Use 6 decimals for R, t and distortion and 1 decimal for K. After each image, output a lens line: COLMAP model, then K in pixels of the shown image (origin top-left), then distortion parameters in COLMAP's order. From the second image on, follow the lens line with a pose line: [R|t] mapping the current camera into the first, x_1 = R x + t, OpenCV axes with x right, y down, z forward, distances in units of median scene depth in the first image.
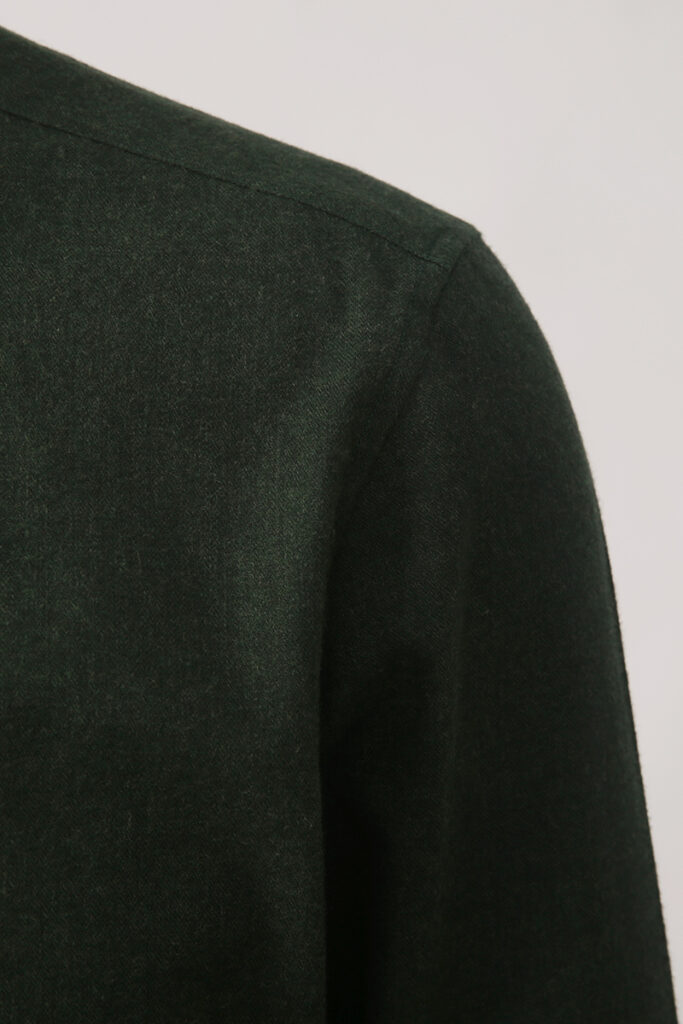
lens RADIAL K [[2494.5, 0, 341.5], [0, 2494.5, 512.0], [0, 0, 1]] dist [0.035325, 0.243984]
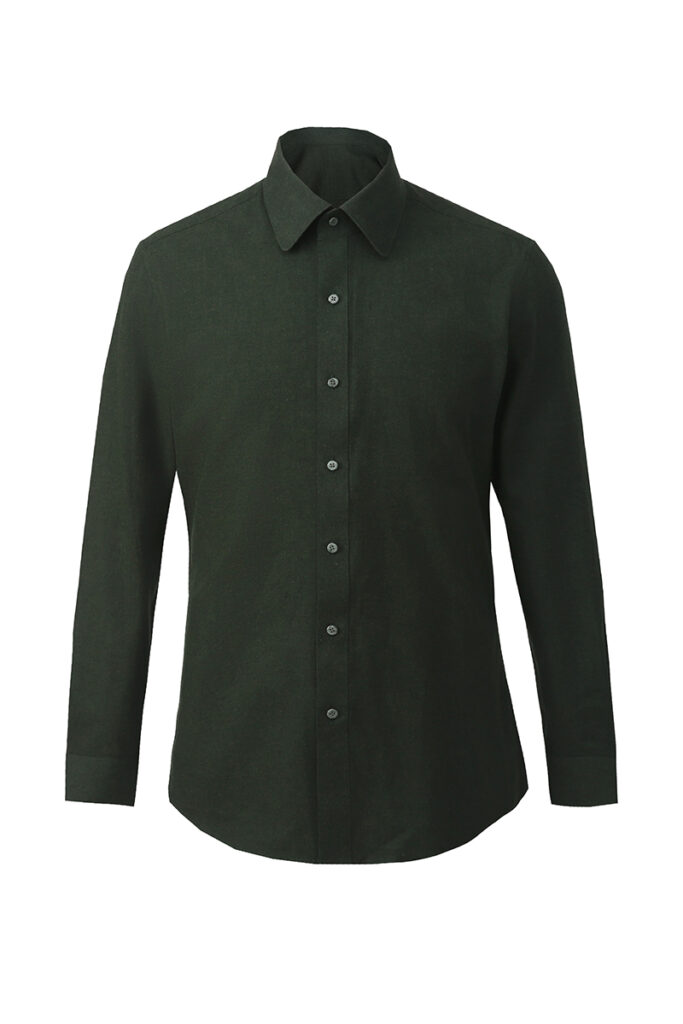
lens RADIAL K [[2494.5, 0, 341.5], [0, 2494.5, 512.0], [0, 0, 1]] dist [0.035325, 0.243984]
pose [[0.999665, 0.025876, -0.000380, -0.312765], [-0.025878, 0.999497, -0.018359, 0.511403], [-0.000096, 0.018362, 0.999831, -3.800271]]
